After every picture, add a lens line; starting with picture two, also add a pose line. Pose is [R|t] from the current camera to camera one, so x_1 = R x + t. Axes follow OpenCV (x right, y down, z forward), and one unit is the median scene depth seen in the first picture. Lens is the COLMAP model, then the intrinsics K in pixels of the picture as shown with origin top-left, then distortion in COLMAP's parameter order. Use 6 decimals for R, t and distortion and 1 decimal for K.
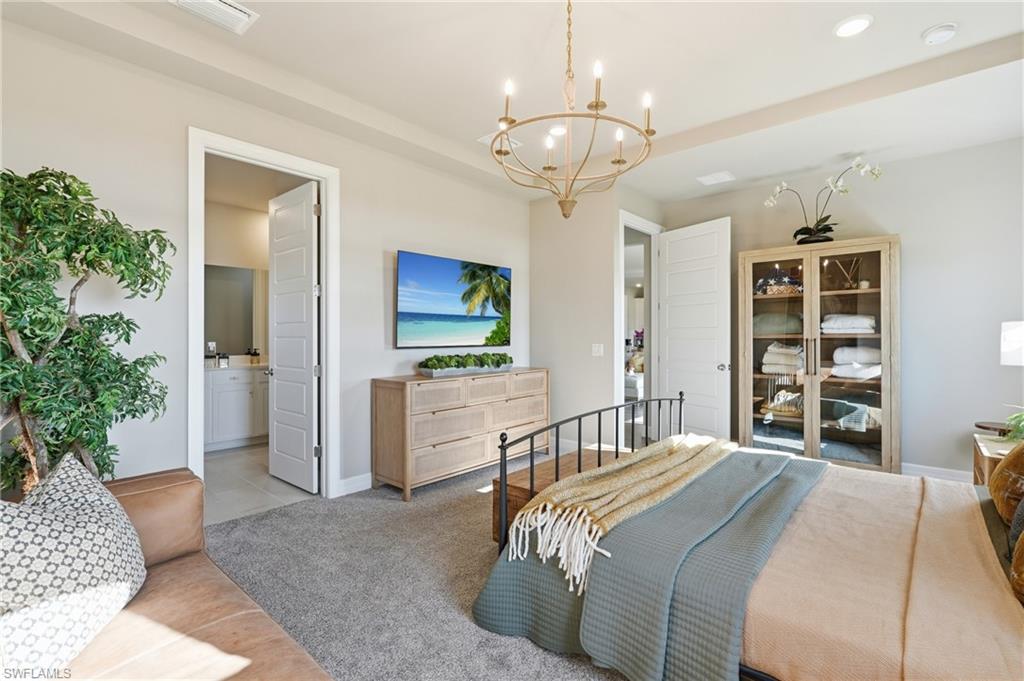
lens RADIAL K [[470.9, 0, 506.9], [0, 470.9, 336.3], [0, 0, 1]] dist [0.000416, -0.001280]
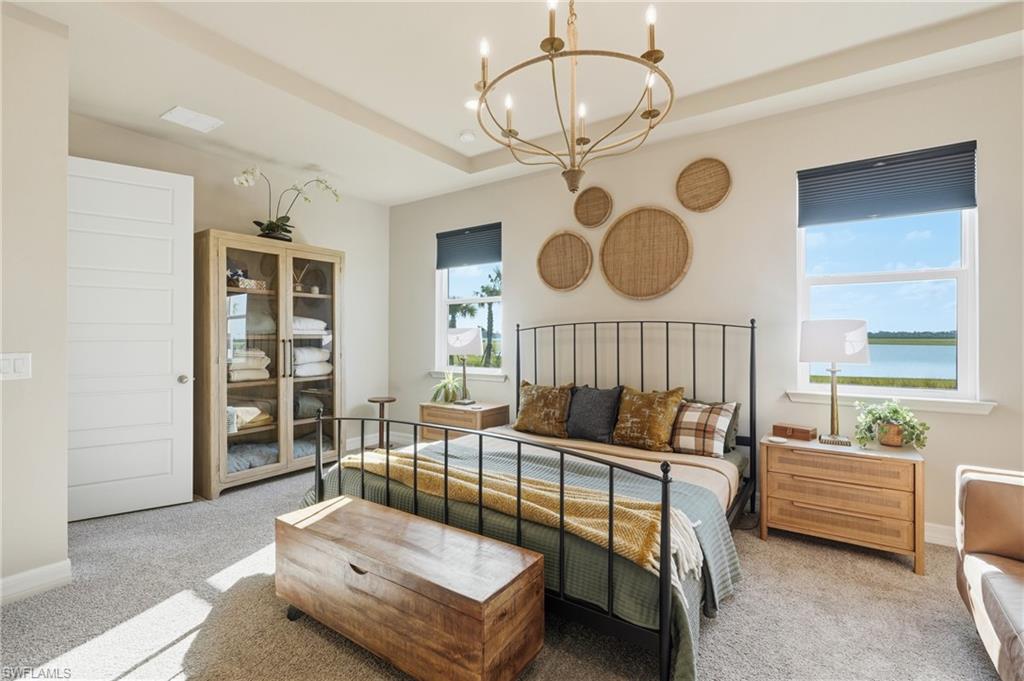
lens RADIAL K [[470.9, 0, 510.4], [0, 470.9, 340.3], [0, 0, 1]] dist [0.000416, -0.001280]
pose [[-0.133725, -0.007388, 0.990991, -0.385344], [-0.001391, 0.999973, 0.007267, -0.001247], [-0.991018, -0.000406, -0.133731, 0.684680]]
